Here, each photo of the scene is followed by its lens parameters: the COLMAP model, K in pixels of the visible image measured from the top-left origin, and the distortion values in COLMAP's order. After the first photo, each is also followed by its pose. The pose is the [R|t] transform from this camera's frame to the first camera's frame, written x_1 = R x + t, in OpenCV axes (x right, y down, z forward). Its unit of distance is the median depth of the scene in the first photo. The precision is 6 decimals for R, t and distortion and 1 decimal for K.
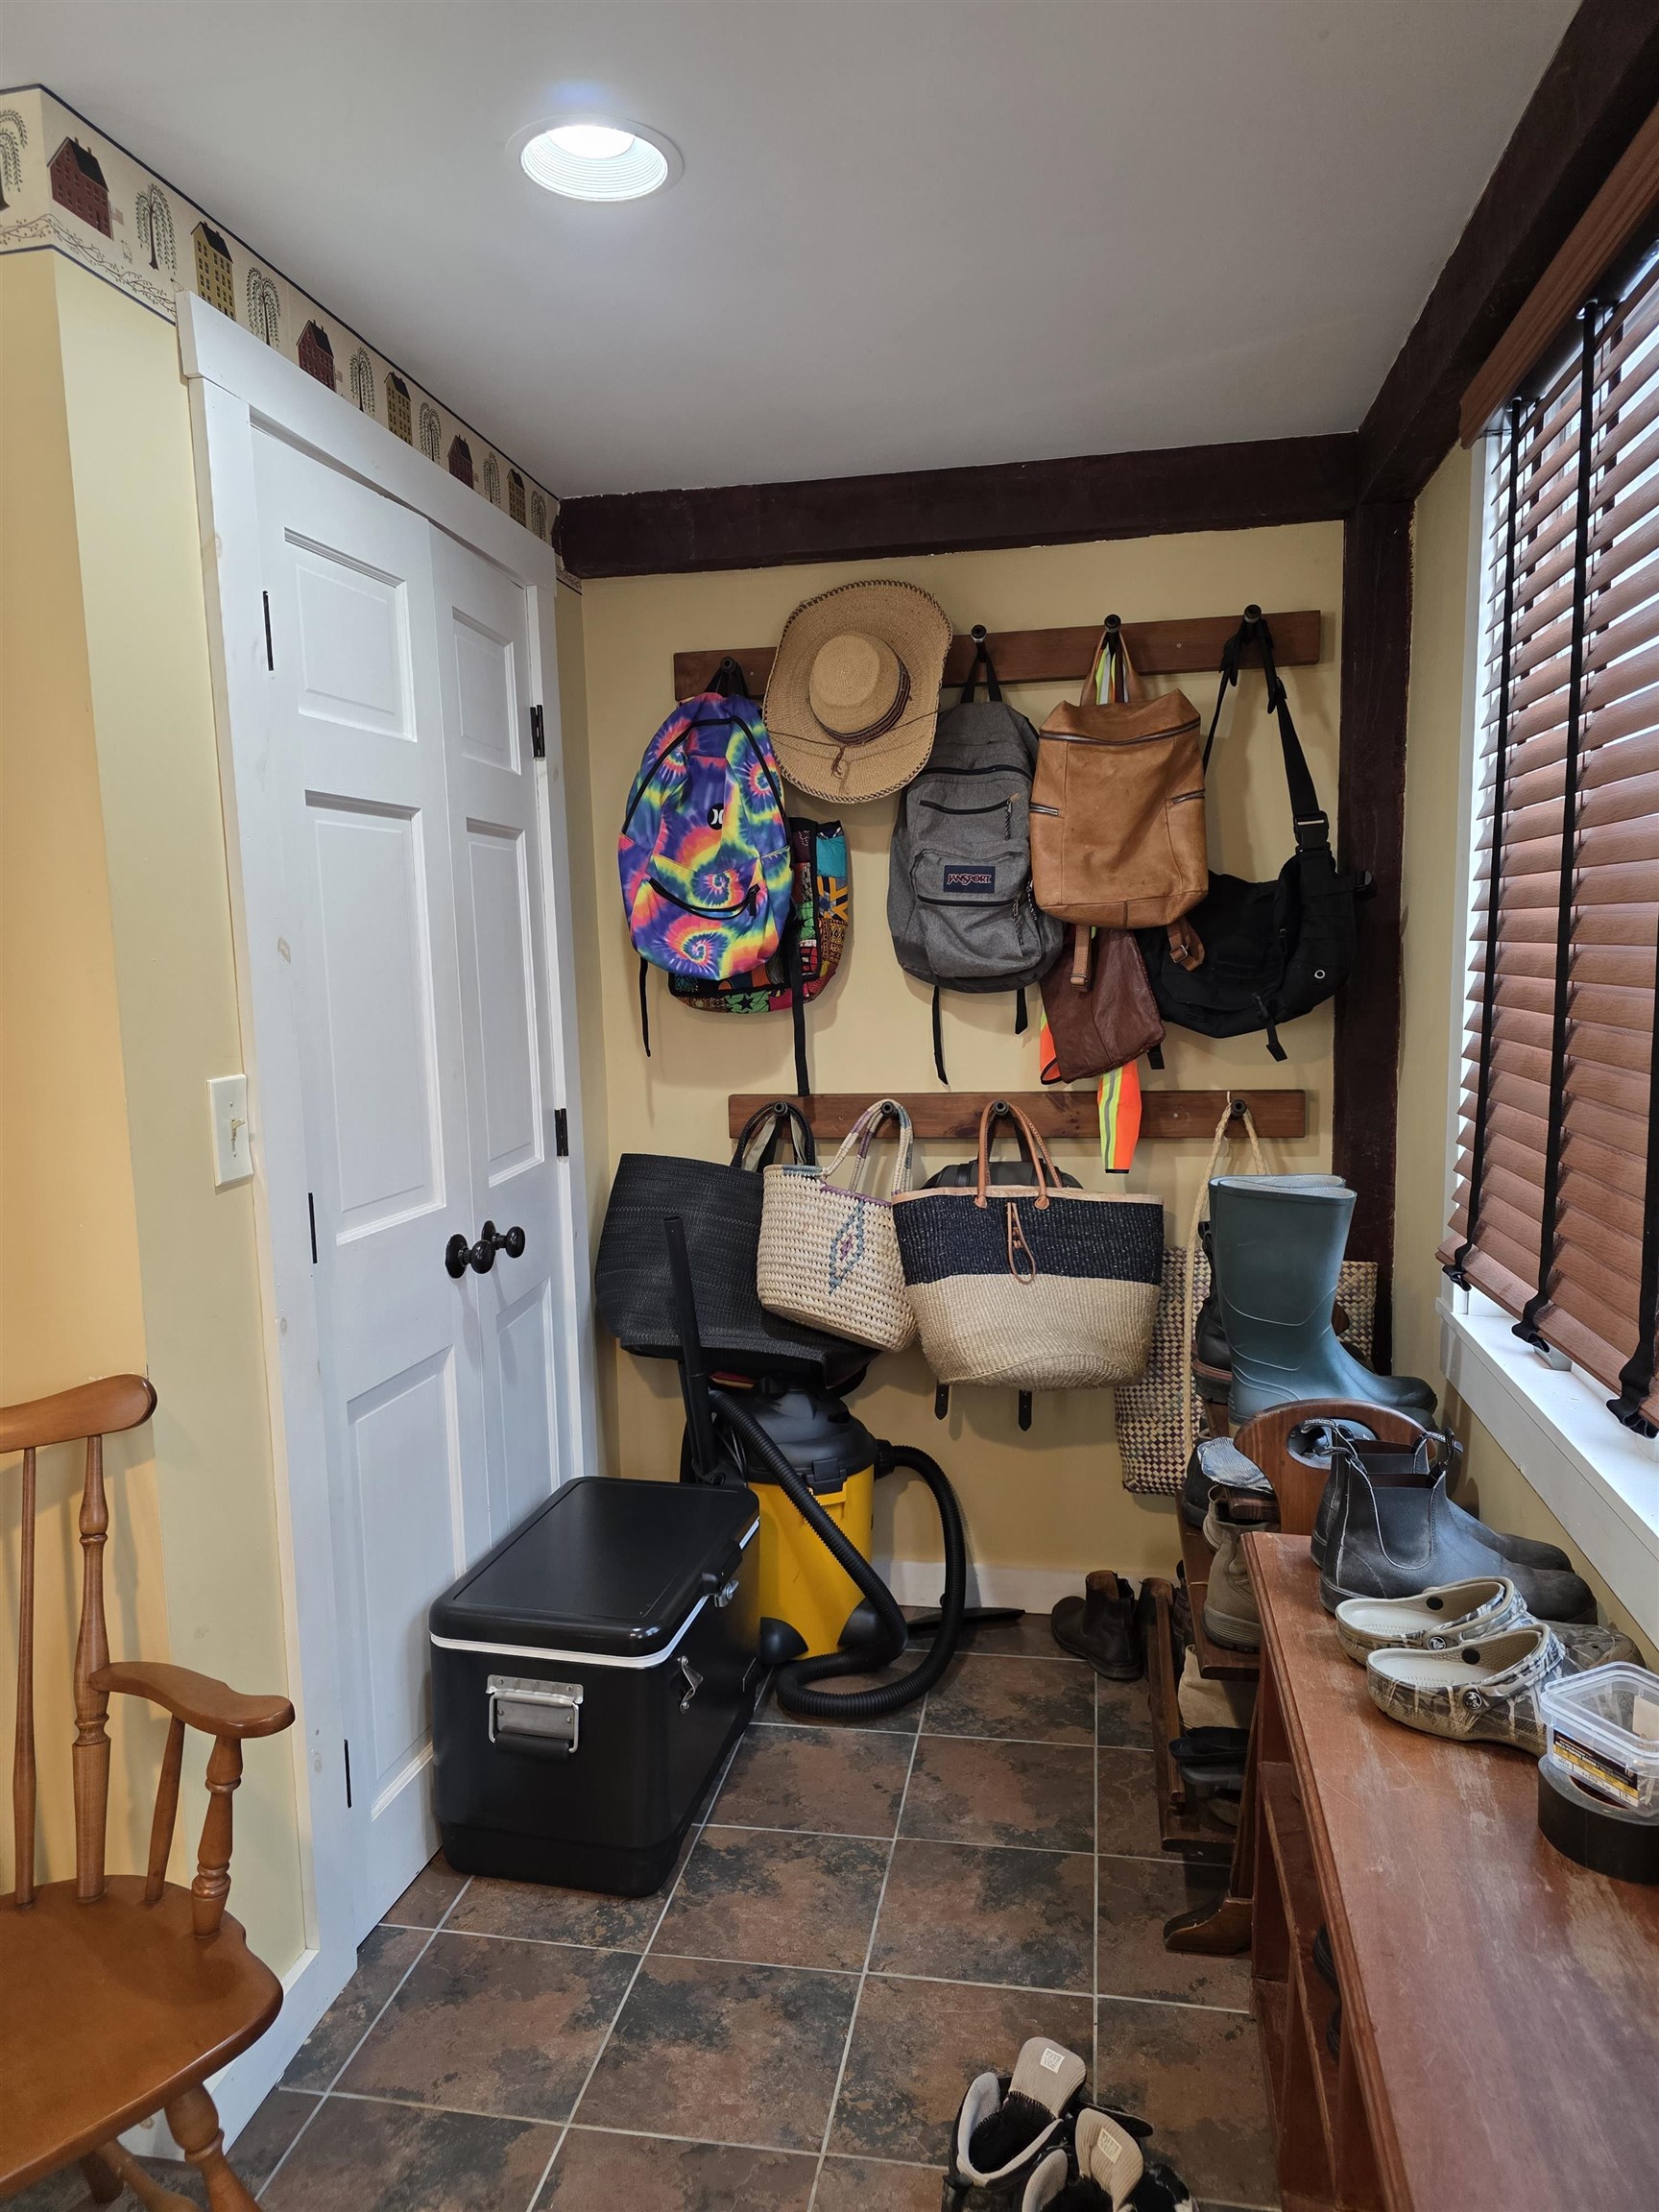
lens RADIAL K [[1452.9, 0, 832.4], [0, 1452.9, 1108.8], [0, 0, 1]] dist [0.004378, -0.002072]
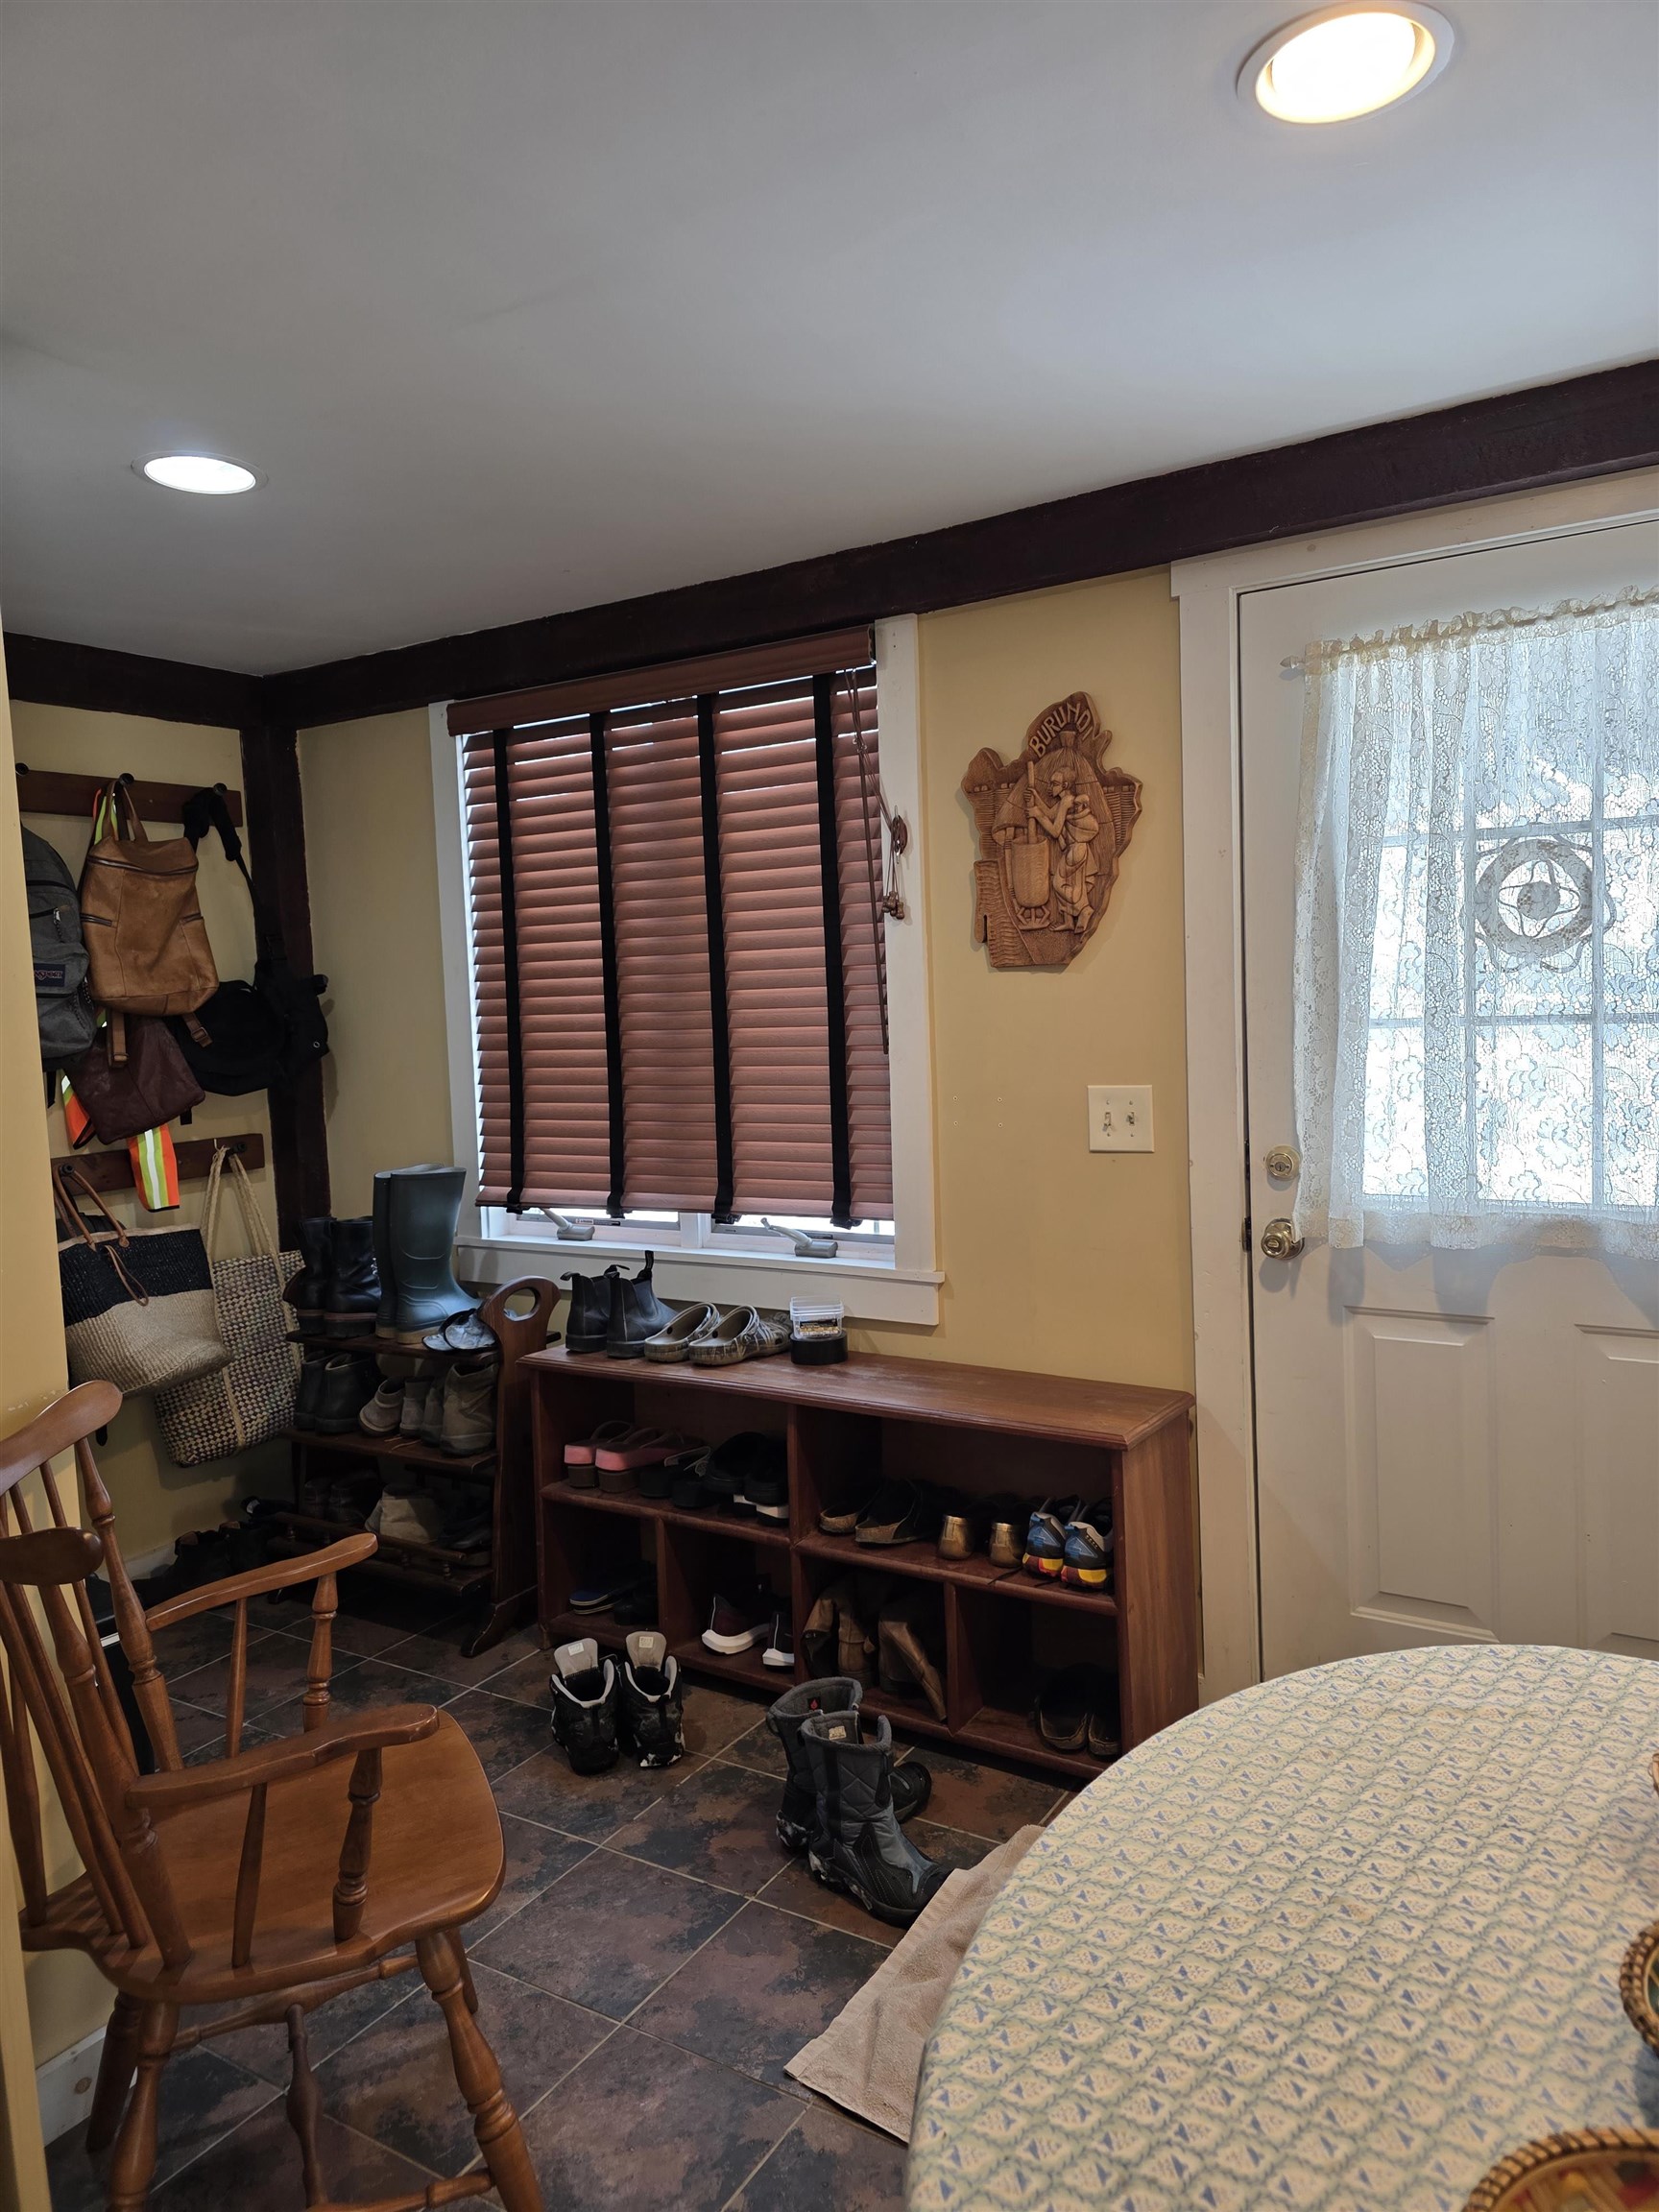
lens RADIAL K [[1485.8, 0, 820.7], [0, 1485.8, 1112.9], [0, 0, 1]] dist [0.004464, -0.004154]
pose [[0.325528, -0.065093, 0.943289, -0.845824], [0.130161, 0.991215, 0.023482, 0.005049], [-0.936531, 0.115135, 0.331140, 0.033994]]
